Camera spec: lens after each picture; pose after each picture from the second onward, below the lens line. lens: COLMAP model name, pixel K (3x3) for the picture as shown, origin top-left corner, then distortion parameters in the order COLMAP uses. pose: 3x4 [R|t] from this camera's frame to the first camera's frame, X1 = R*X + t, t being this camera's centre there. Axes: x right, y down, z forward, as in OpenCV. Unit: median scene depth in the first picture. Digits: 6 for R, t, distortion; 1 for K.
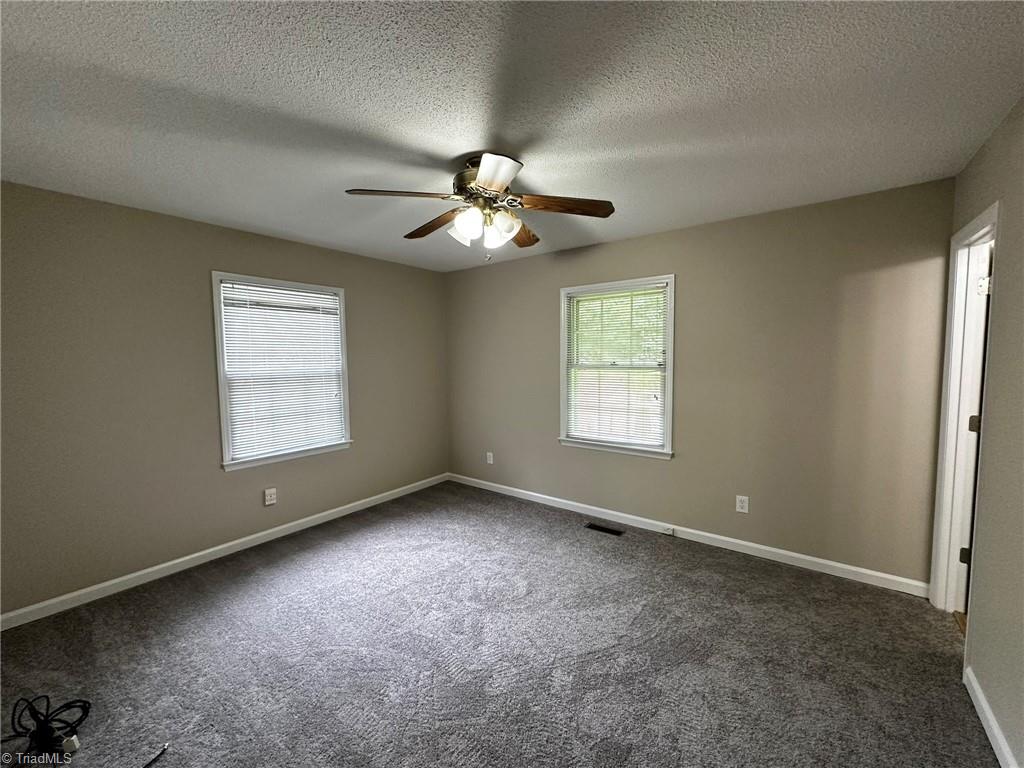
lens RADIAL K [[407.6, 0, 513.9], [0, 407.6, 384.9], [0, 0, 1]] dist [-0.002370, 0.000462]
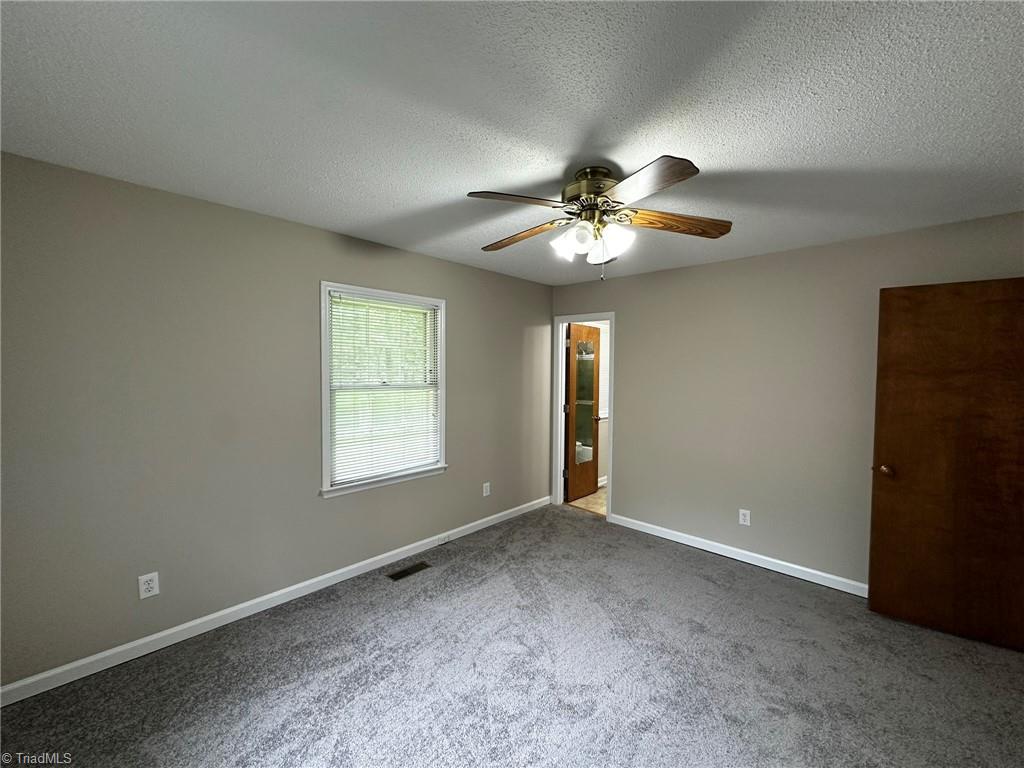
lens RADIAL K [[407.6, 0, 513.7], [0, 407.6, 384.4], [0, 0, 1]] dist [-0.002370, 0.000462]
pose [[0.118800, -0.027953, 0.992525, -0.648674], [0.058068, 0.998088, 0.021159, -0.058014], [-0.991219, 0.055120, 0.120196, 0.677852]]
